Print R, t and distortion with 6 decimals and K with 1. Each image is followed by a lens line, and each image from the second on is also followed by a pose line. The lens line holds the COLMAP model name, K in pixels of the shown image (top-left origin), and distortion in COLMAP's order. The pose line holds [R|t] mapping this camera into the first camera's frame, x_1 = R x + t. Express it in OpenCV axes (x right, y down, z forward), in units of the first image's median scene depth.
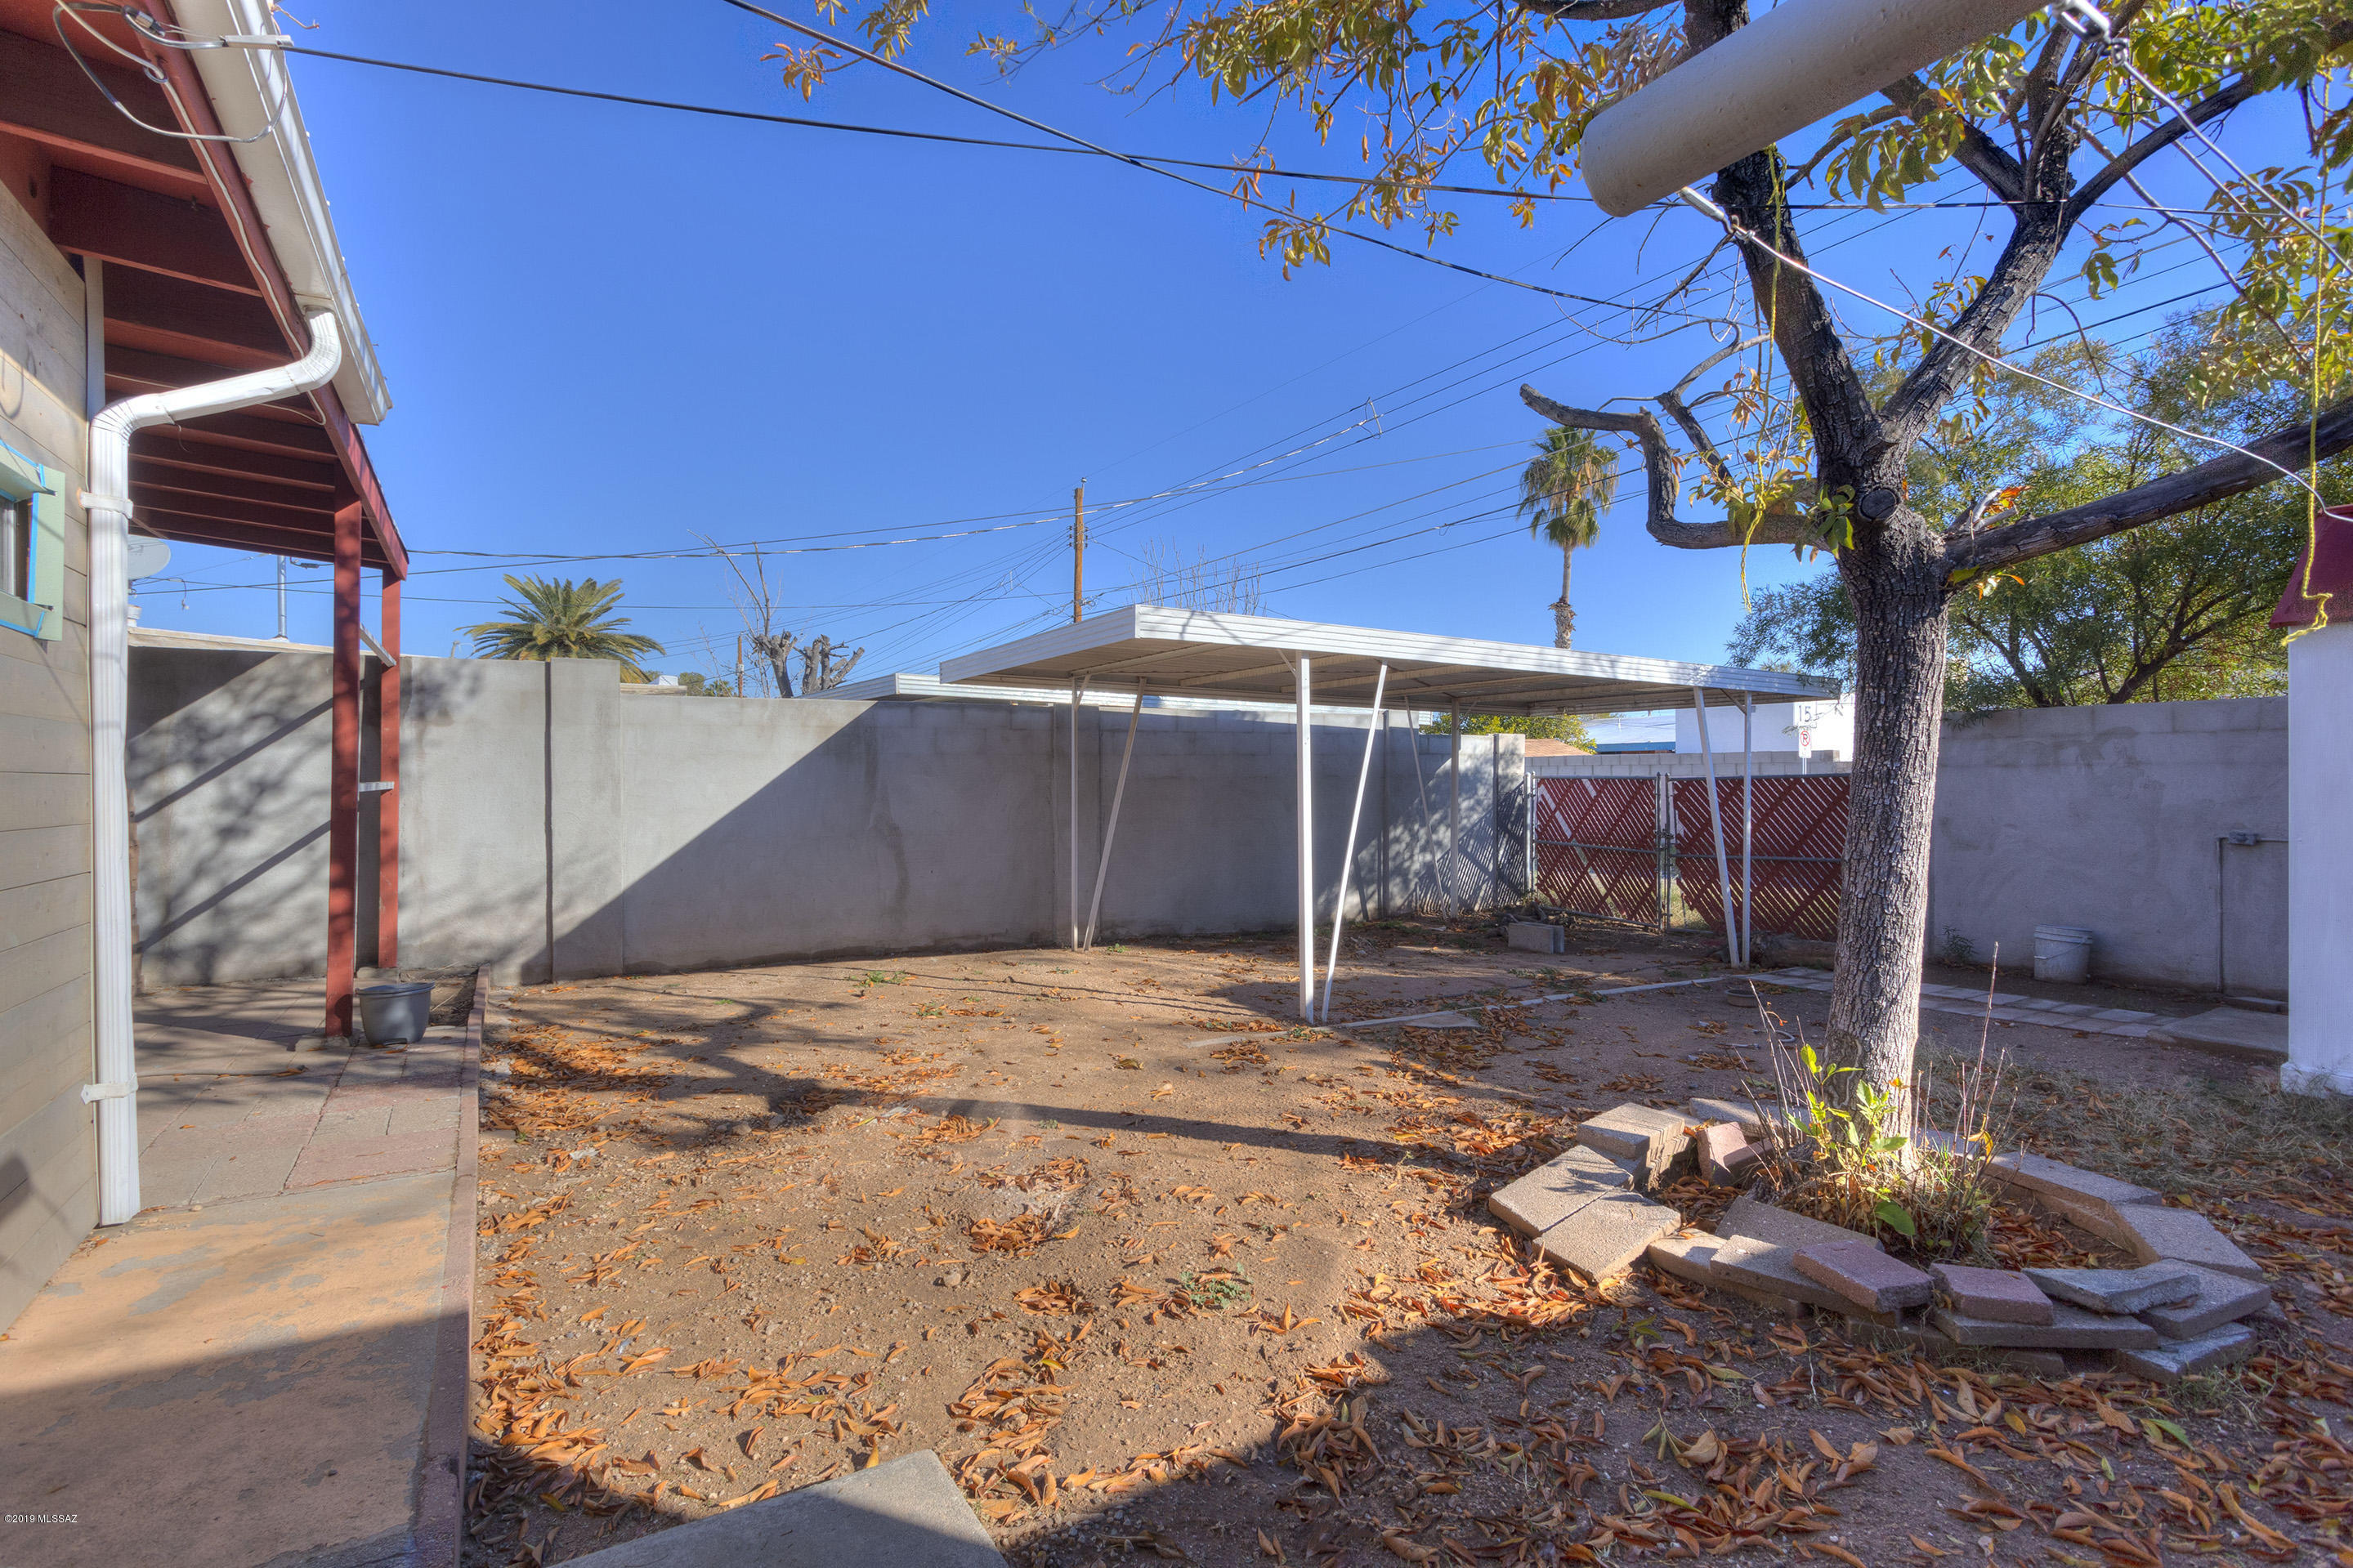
lens RADIAL K [[1103.3, 0, 1176.5], [0, 1103.3, 784.0], [0, 0, 1]] dist [0.007349, 0.000871]
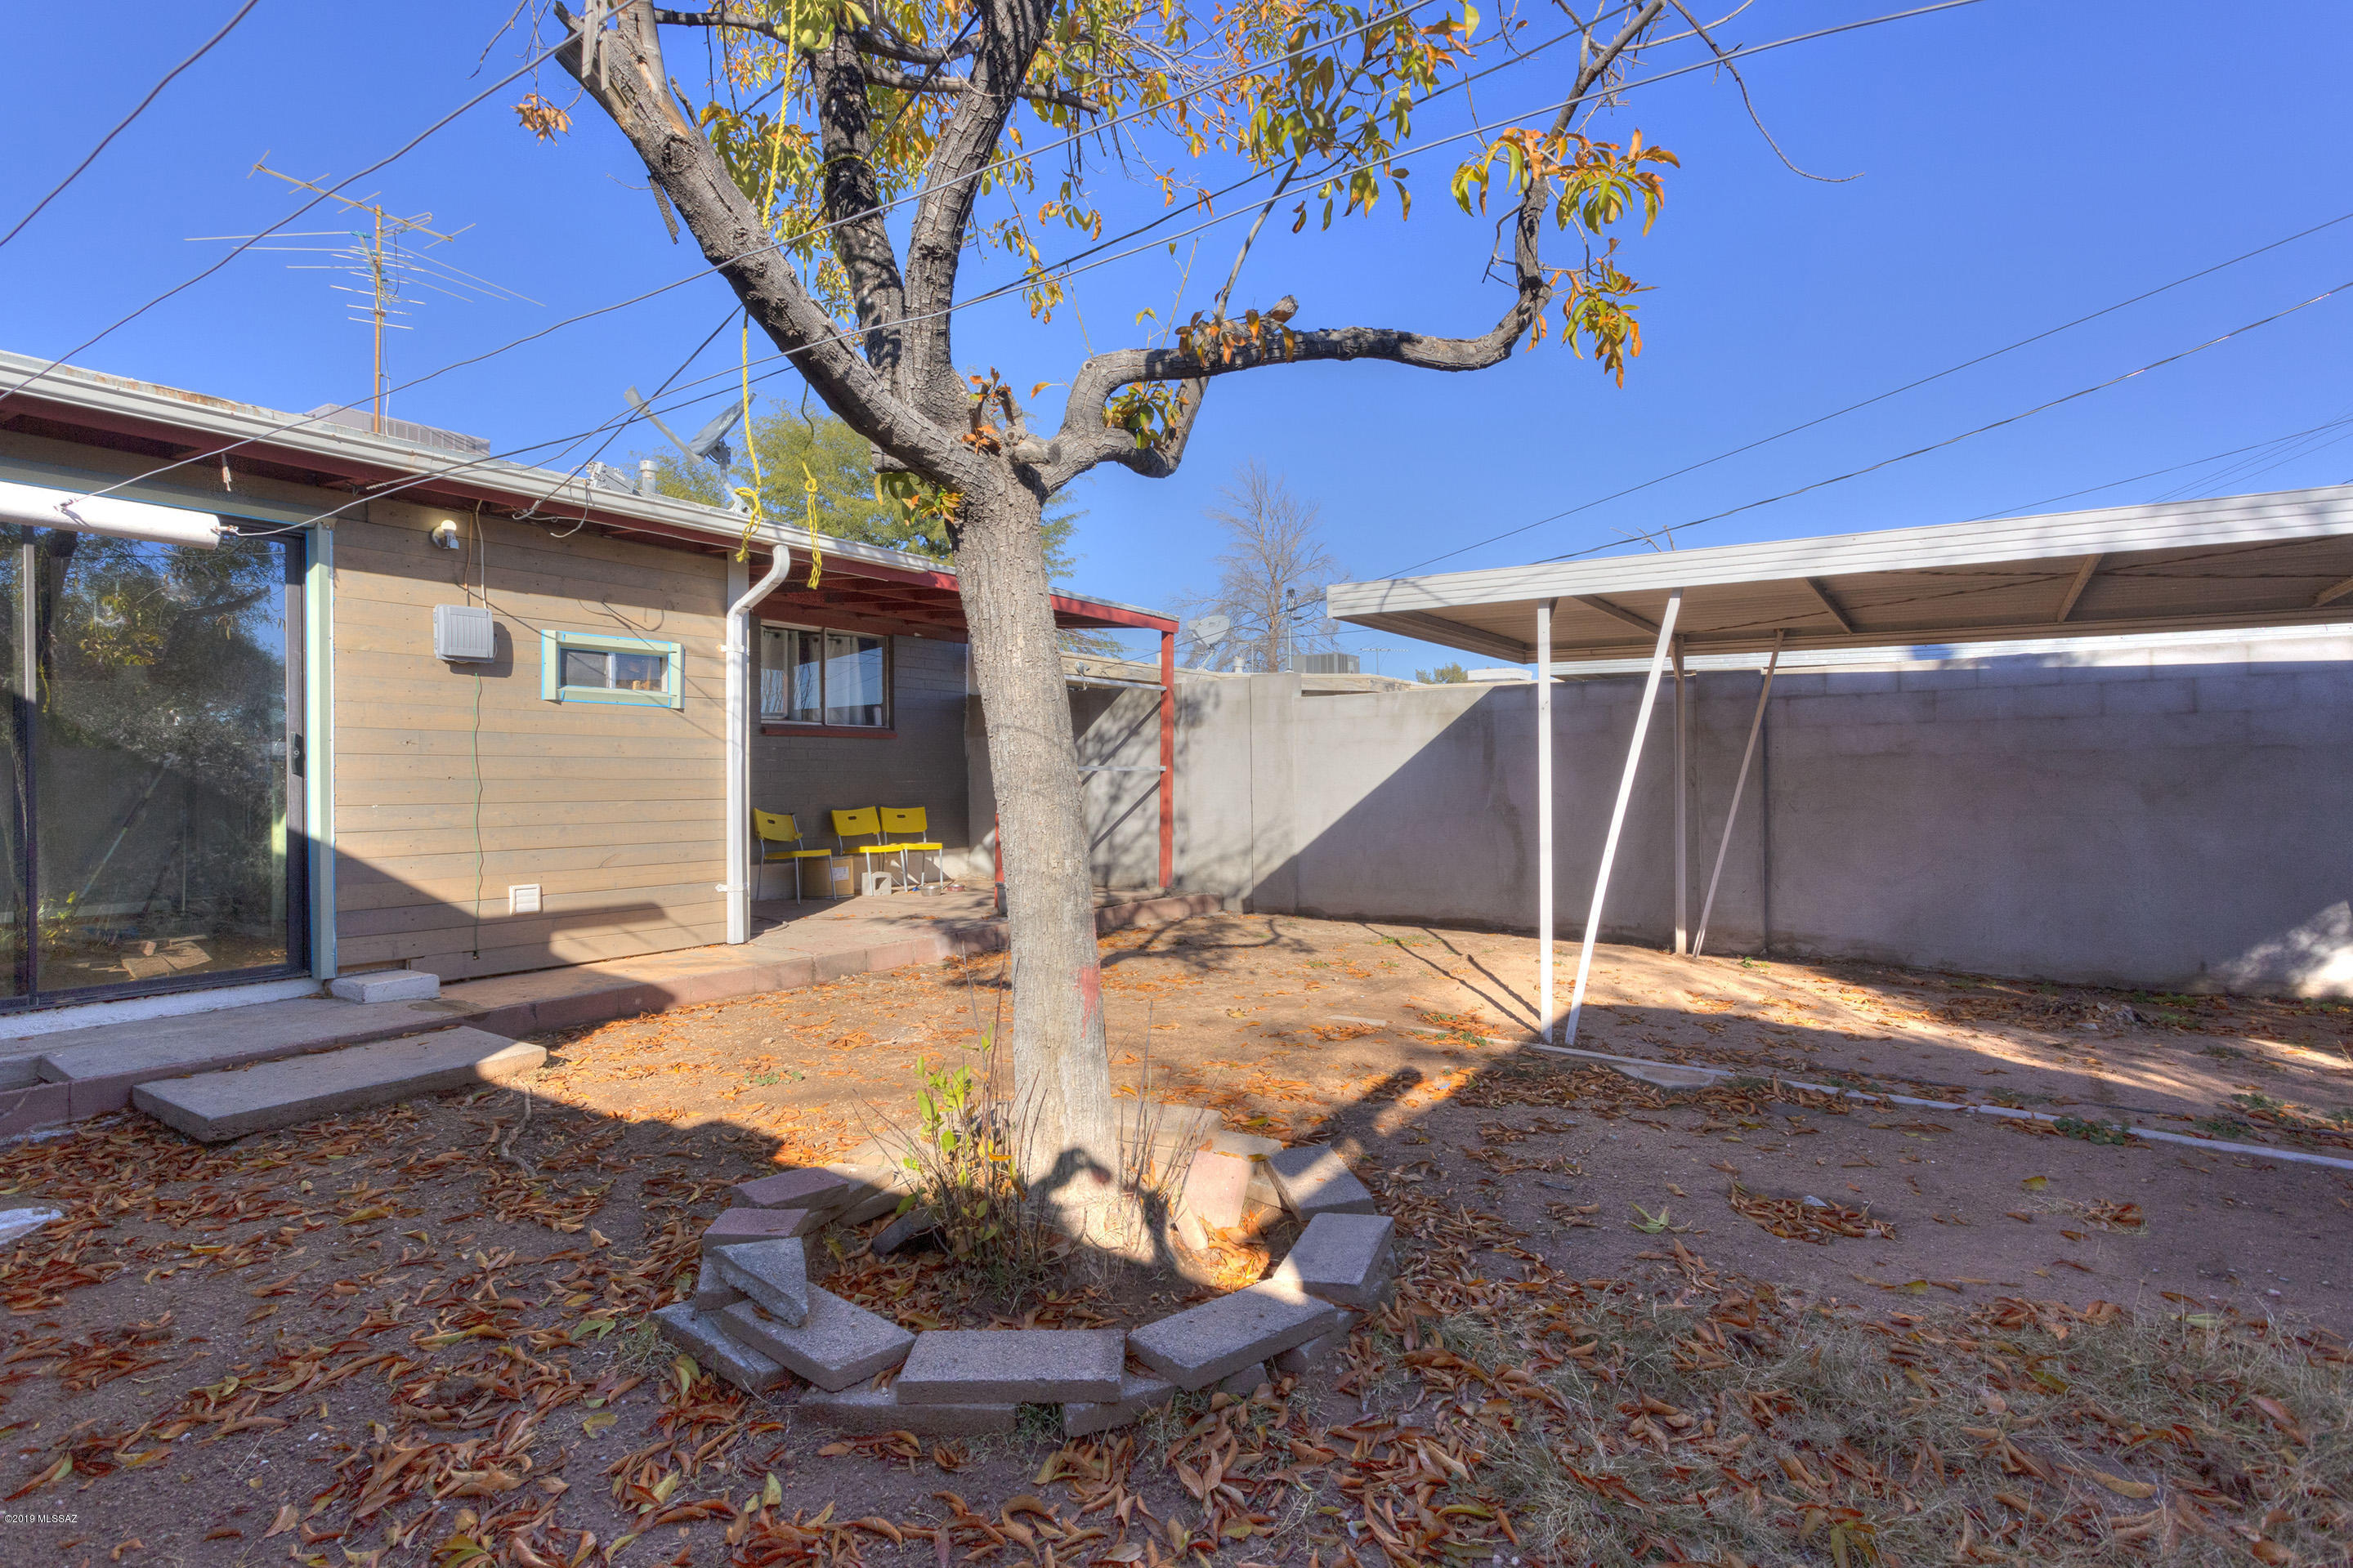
lens RADIAL K [[1151.4, 0, 1176.5], [0, 1151.4, 784.0], [0, 0, 1]] dist [-0.000062, 0.000155]
pose [[0.409496, 0.002437, -0.912309, 0.616127], [0.002518, 0.999990, 0.003801, 0.011662], [0.912309, -0.003854, 0.409485, 0.301075]]
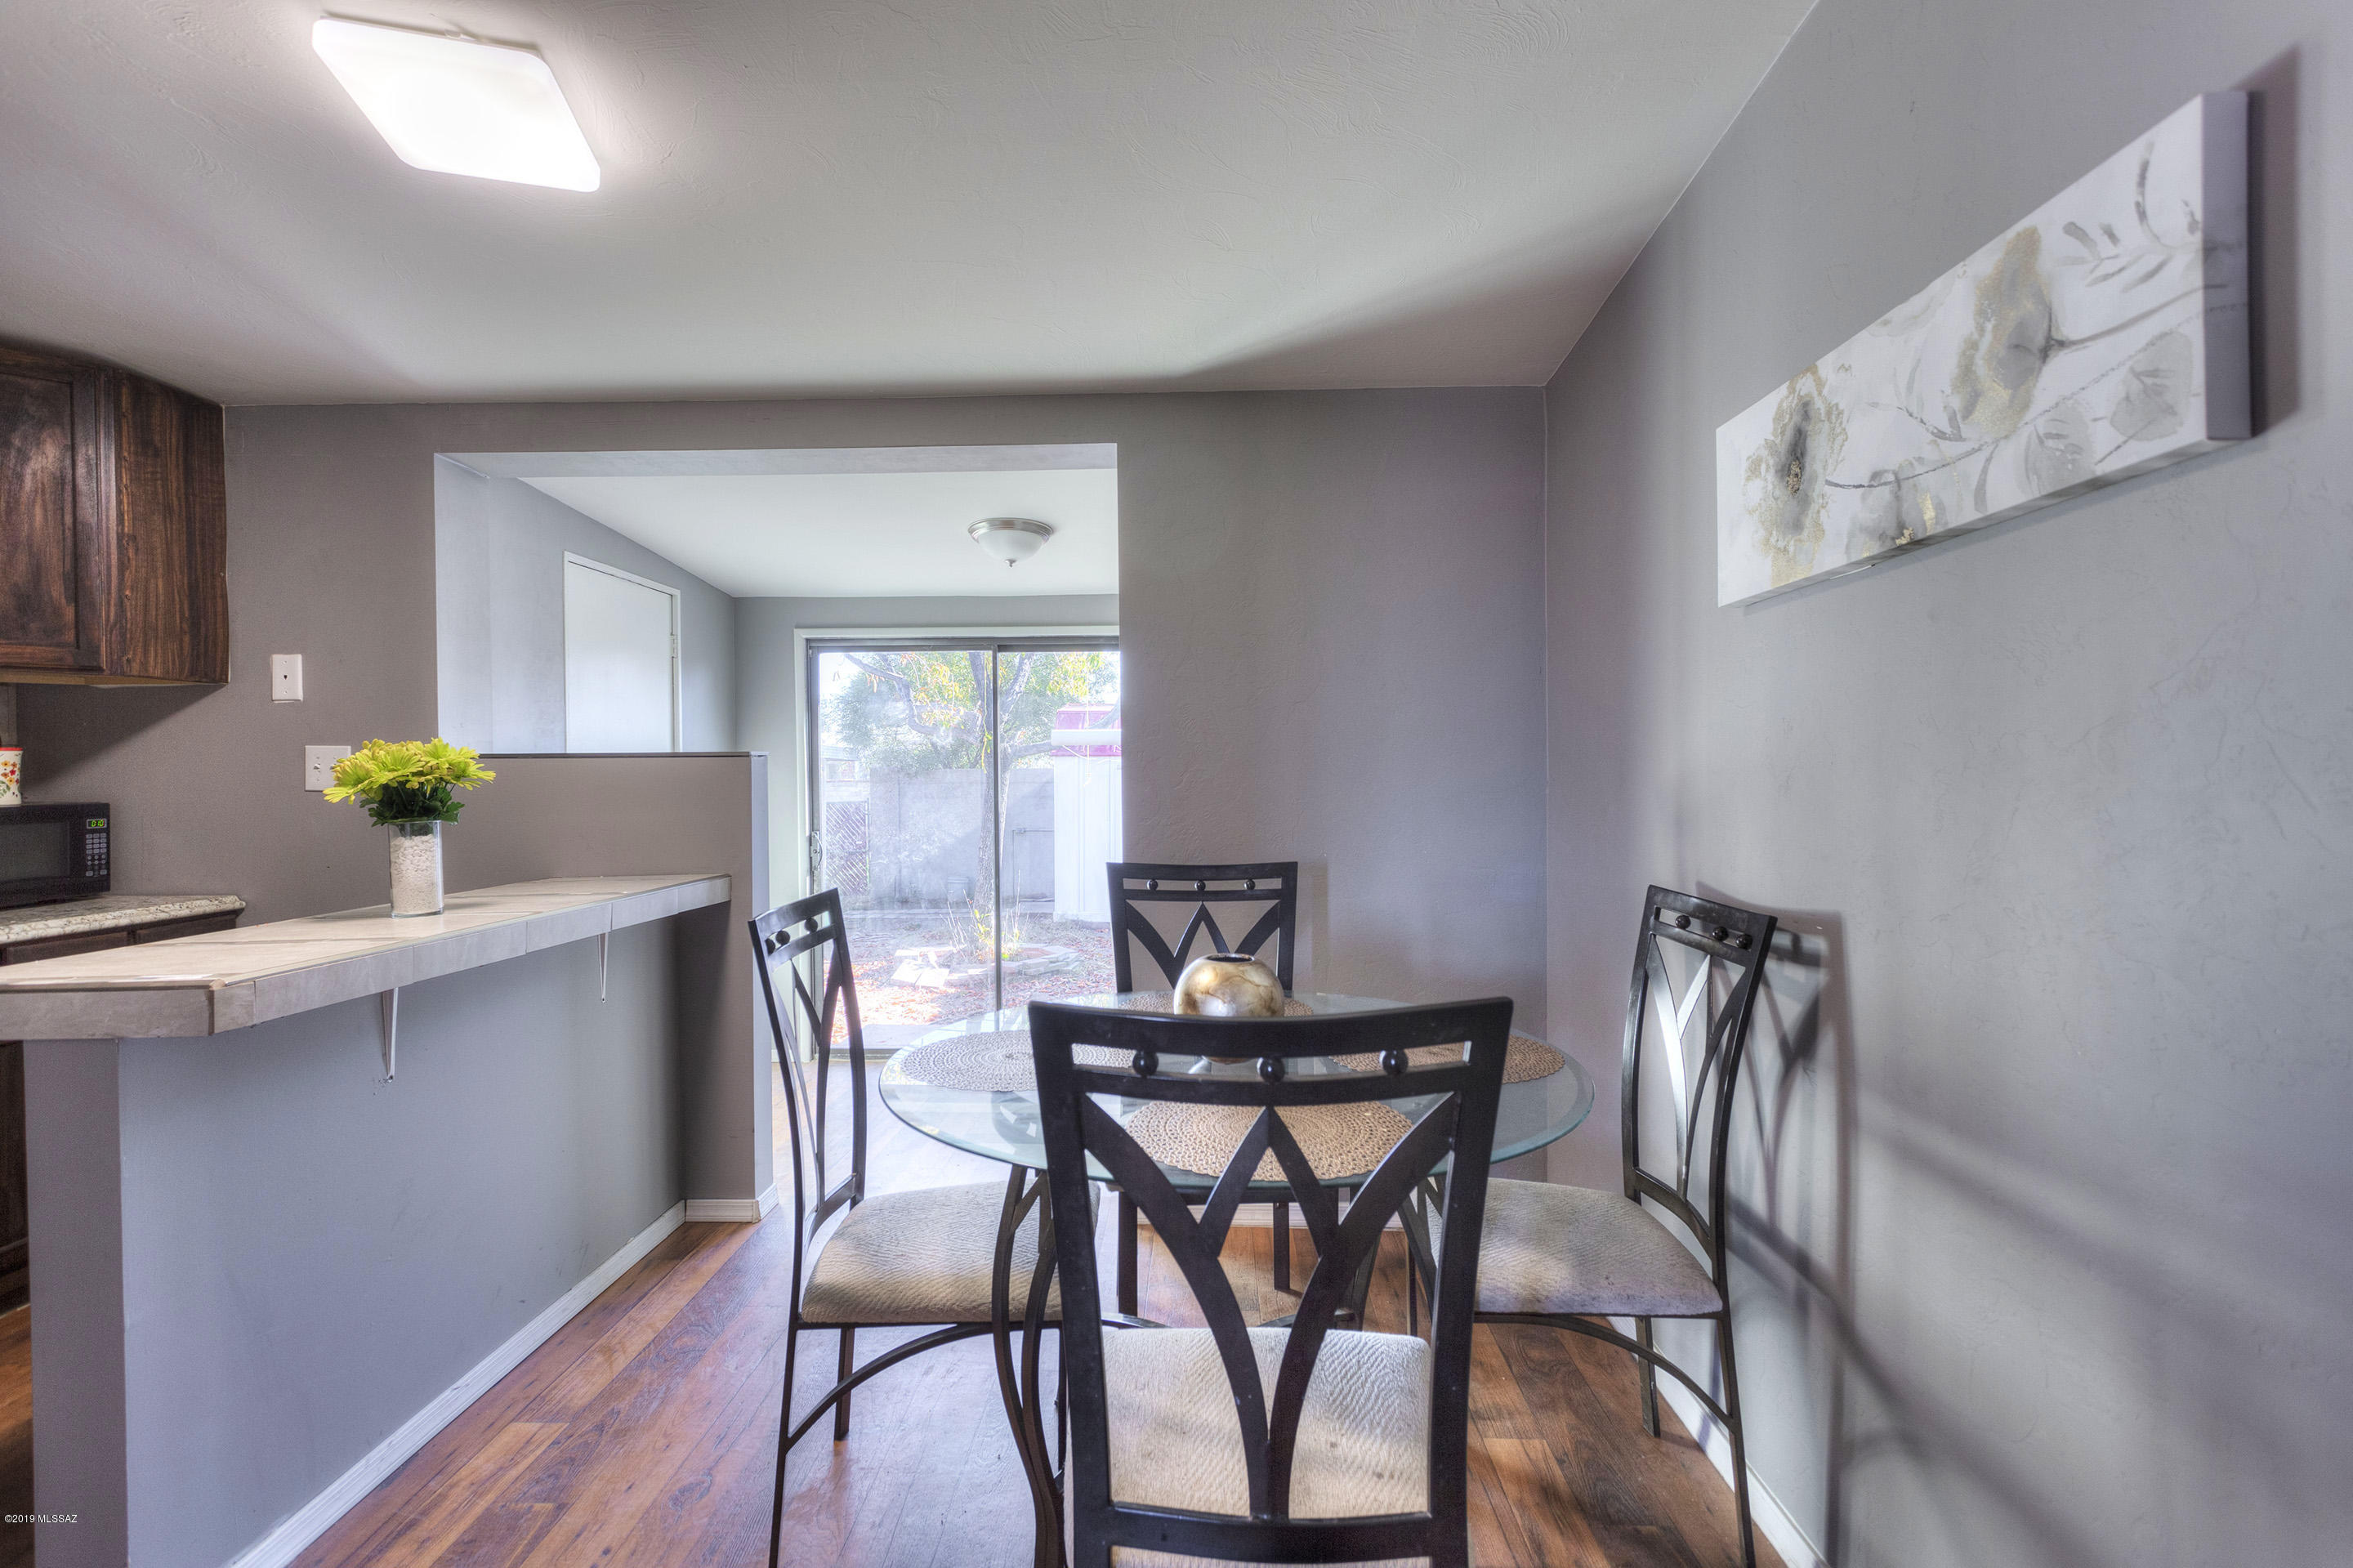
lens RADIAL K [[1128.2, 0, 1172.7], [0, 1128.2, 768.4], [0, 0, 1]] dist [0.000480, 0.000554]
pose [[0.555230, -0.000213, 0.831697, -0.680689], [0.011663, 0.999904, -0.007530, -0.047896], [-0.831615, 0.013881, 0.555179, -0.469836]]
